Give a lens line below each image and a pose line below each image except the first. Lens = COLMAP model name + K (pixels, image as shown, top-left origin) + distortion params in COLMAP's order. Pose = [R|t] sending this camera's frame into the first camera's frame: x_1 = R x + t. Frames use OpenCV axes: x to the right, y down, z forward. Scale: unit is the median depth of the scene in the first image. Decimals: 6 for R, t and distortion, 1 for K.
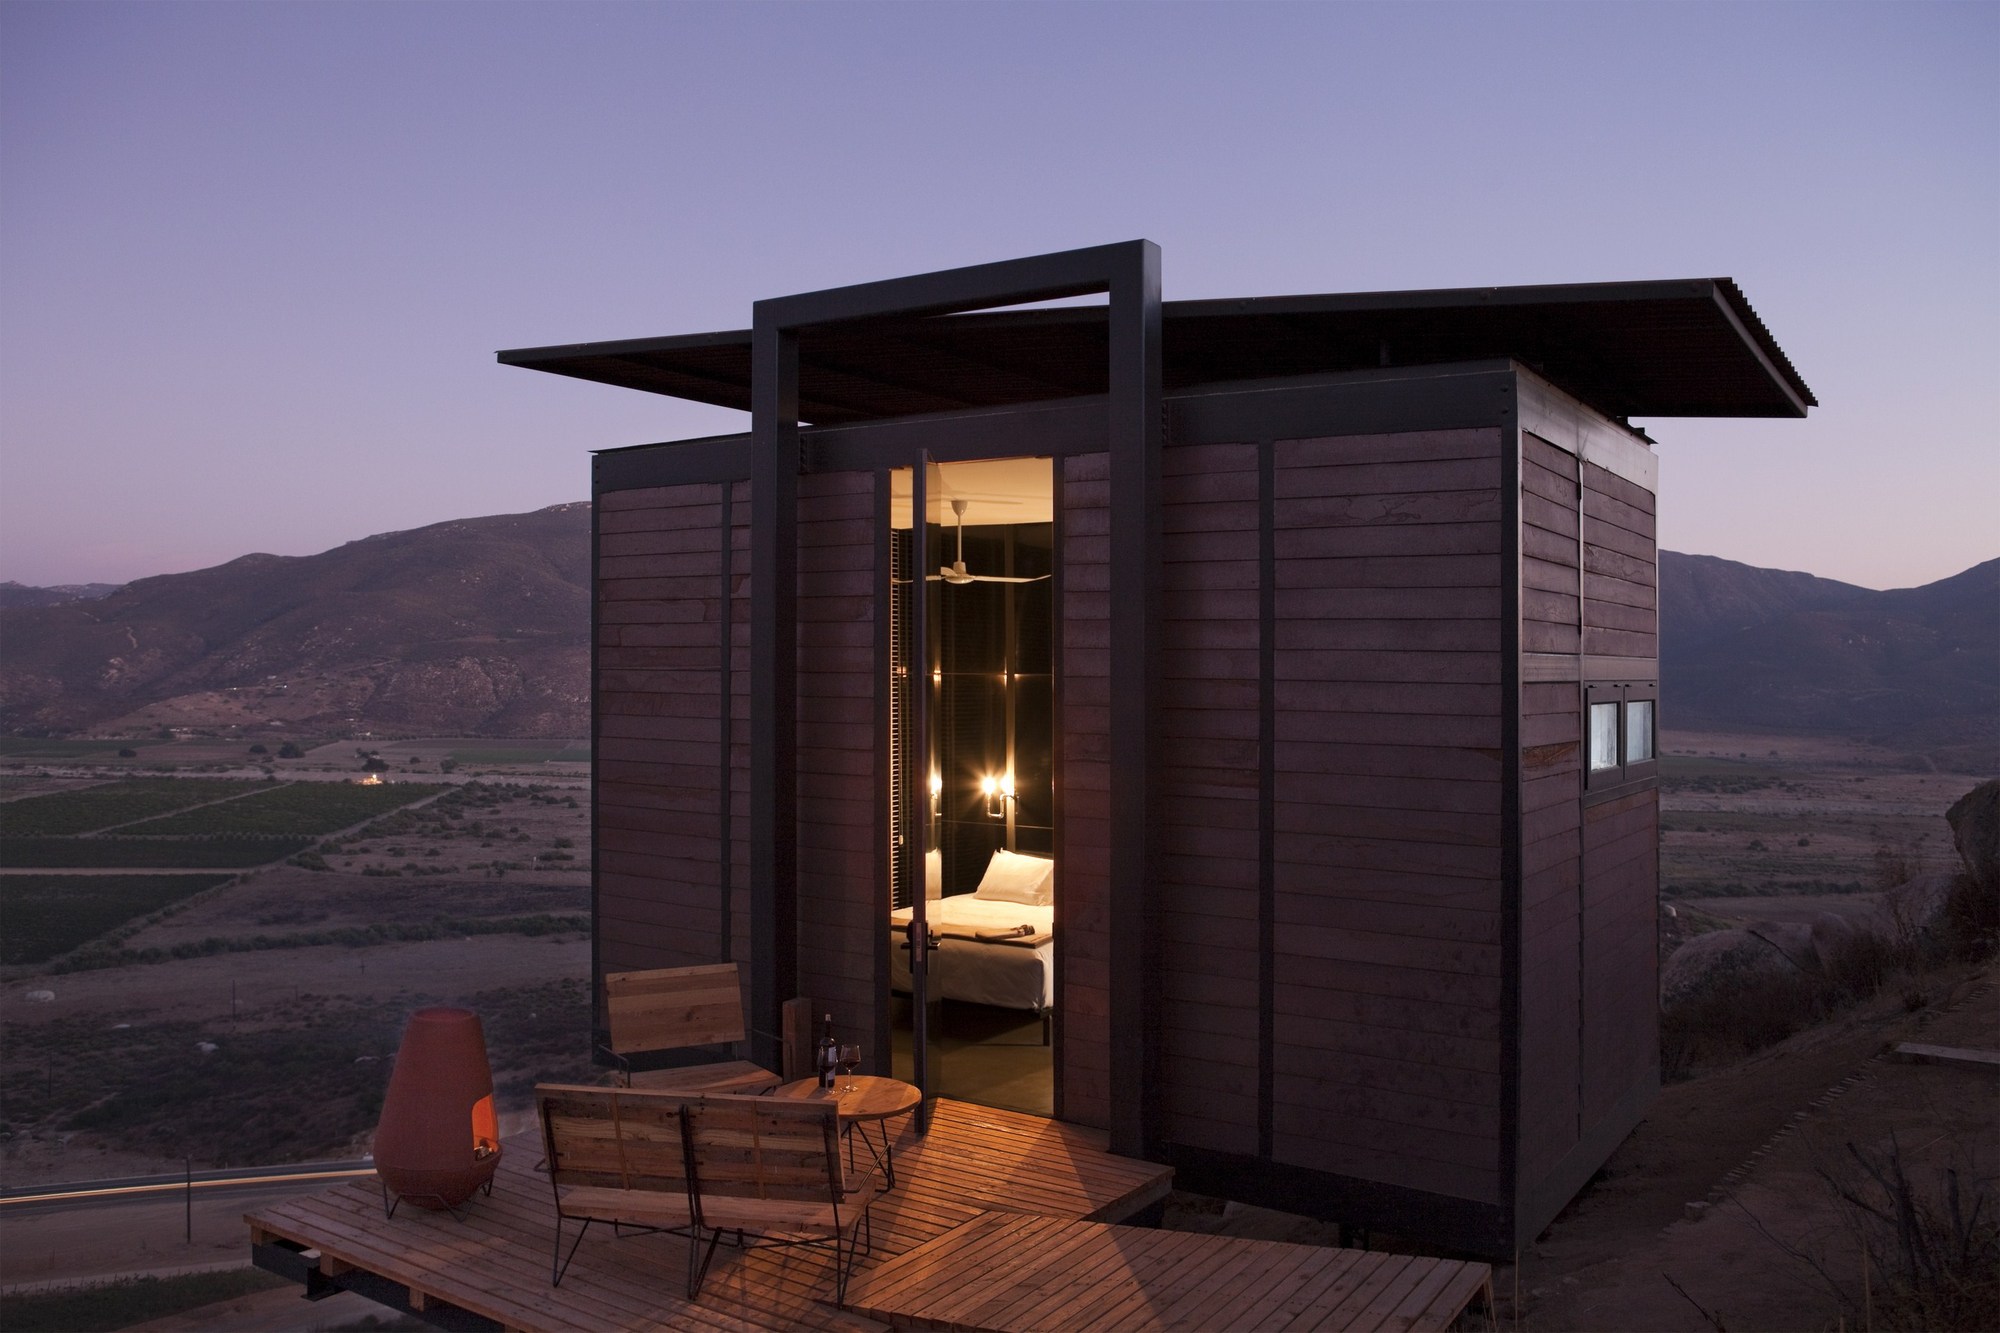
lens RADIAL K [[1555.6, 0, 998.2], [0, 1555.6, 646.8], [0, 0, 1]] dist [-0.010714, 0.000889]
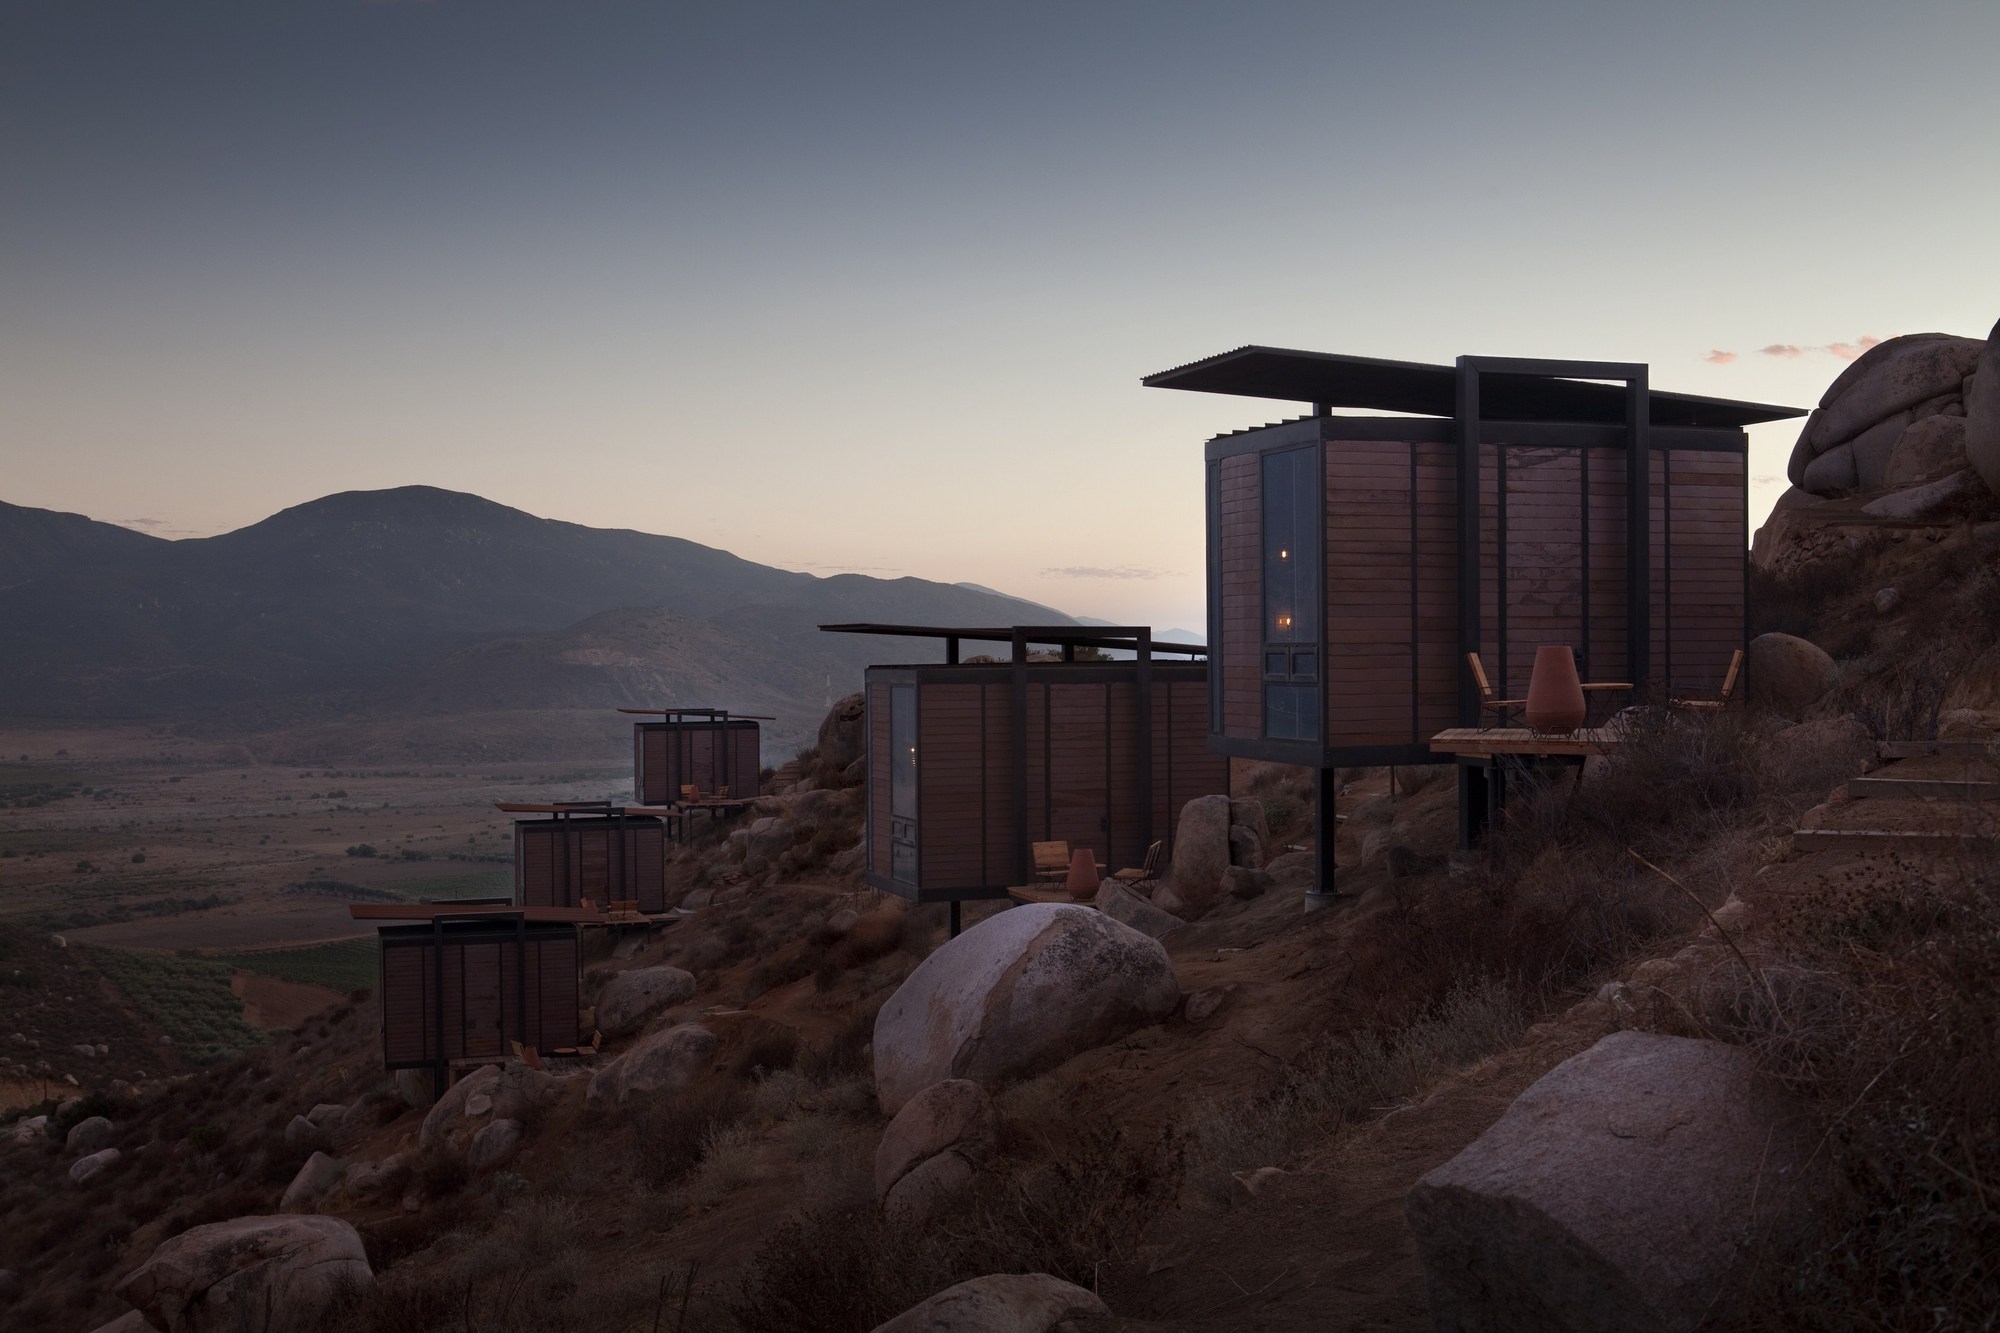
lens RADIAL K [[2185.5, 0, 1004.4], [0, 2185.5, 666.5], [0, 0, 1]] dist [-0.055027, 0.000000]
pose [[0.626406, -0.024159, 0.779122, -0.073076], [0.002625, 0.999579, 0.028885, -0.007056], [-0.779492, -0.016048, 0.626206, -0.069271]]
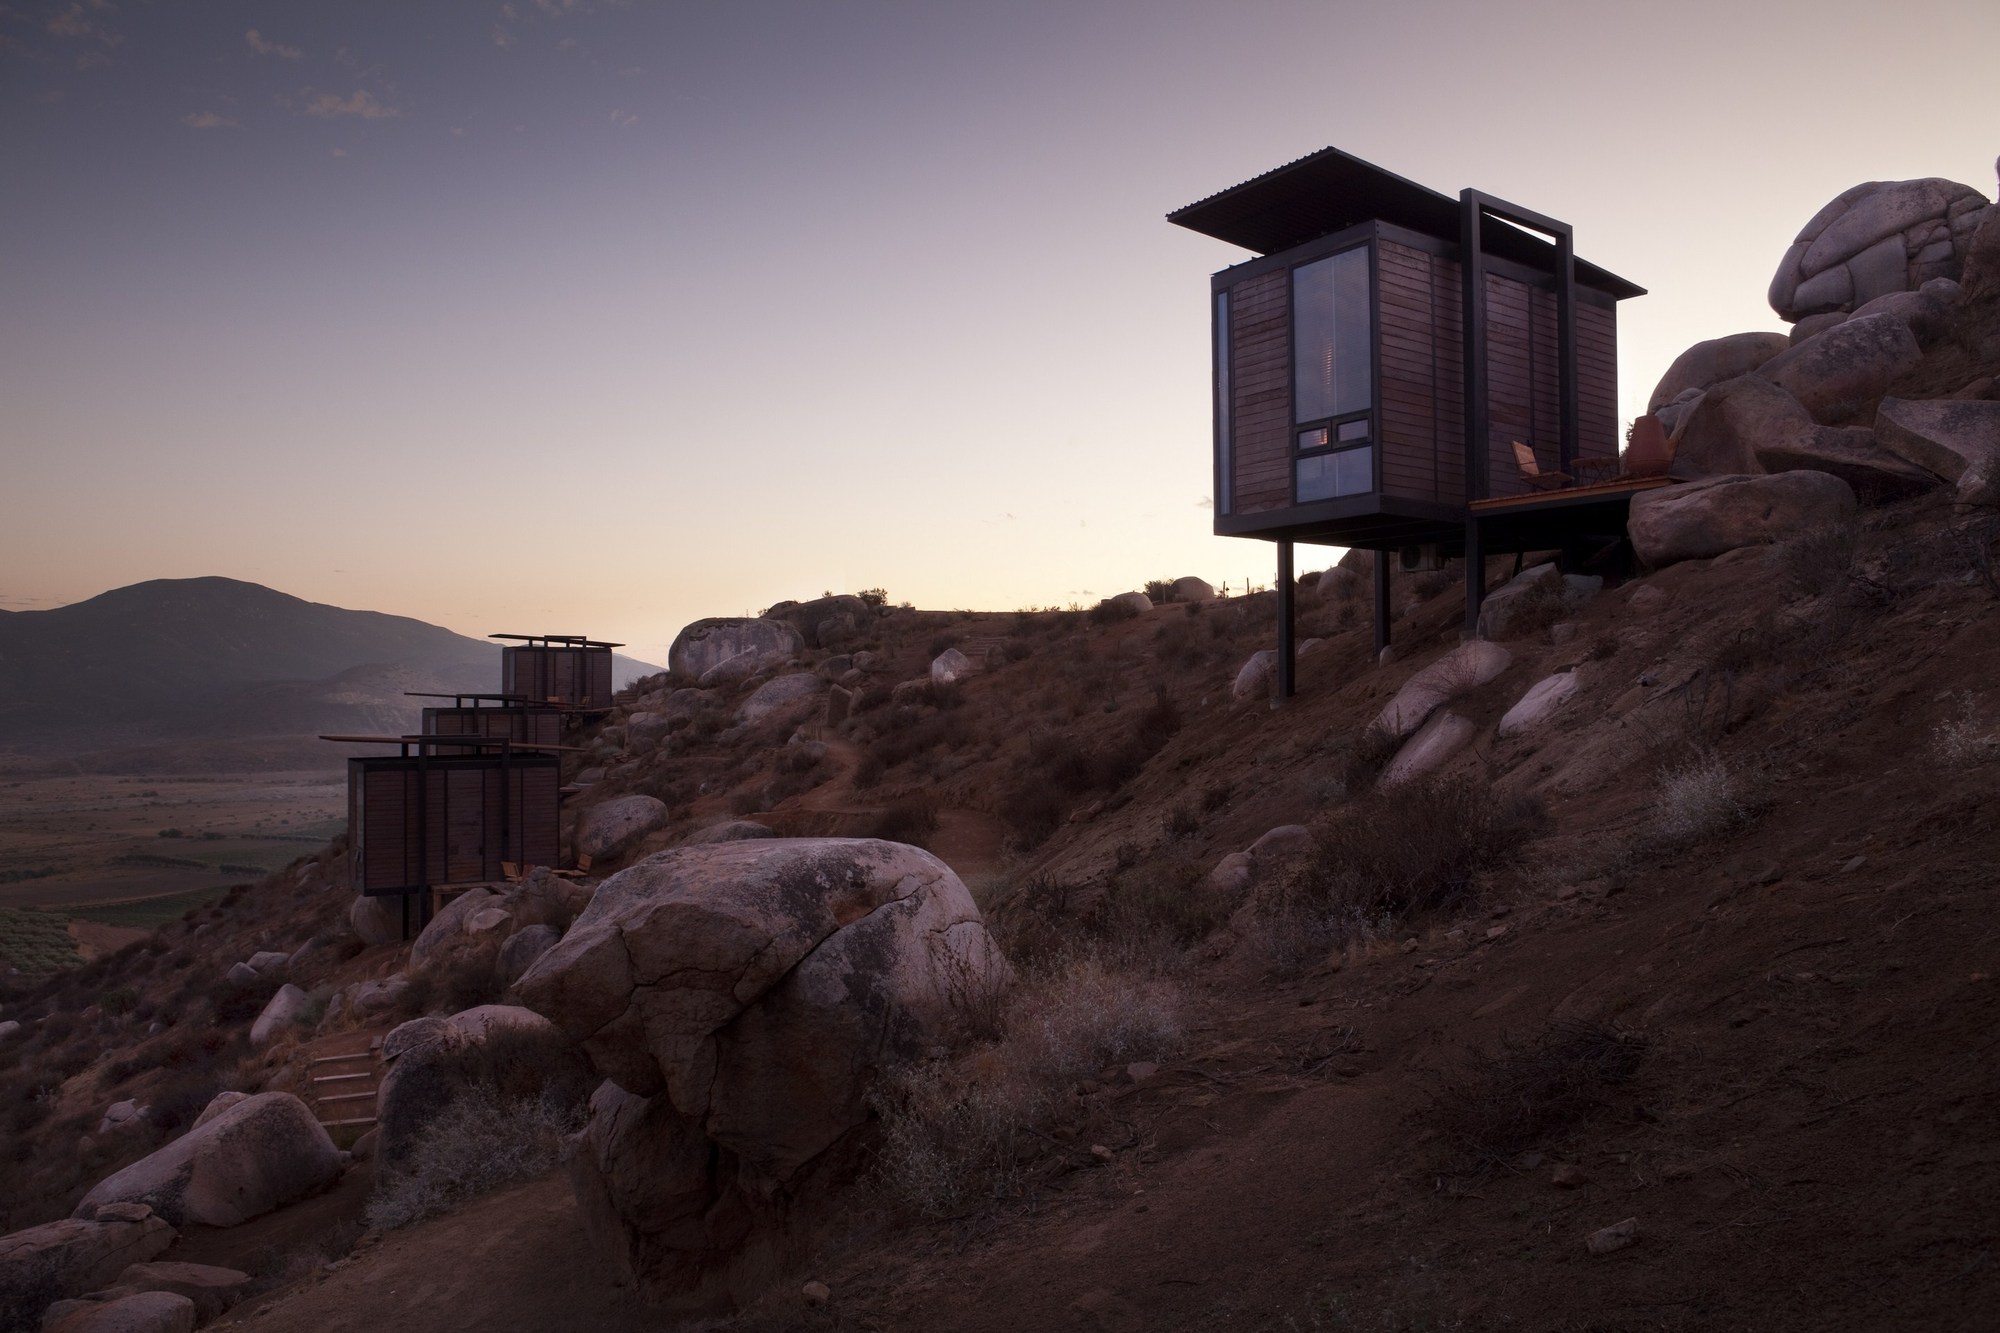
lens RADIAL K [[1420.3, 0, 1004.0], [0, 1420.3, 676.8], [0, 0, 1]] dist [-0.064355, 0.037264]
pose [[0.409989, 0.000062, 0.912090, -0.064379], [-0.008053, 0.999961, 0.003552, -0.000065], [-0.912055, -0.008801, 0.409974, -0.048729]]
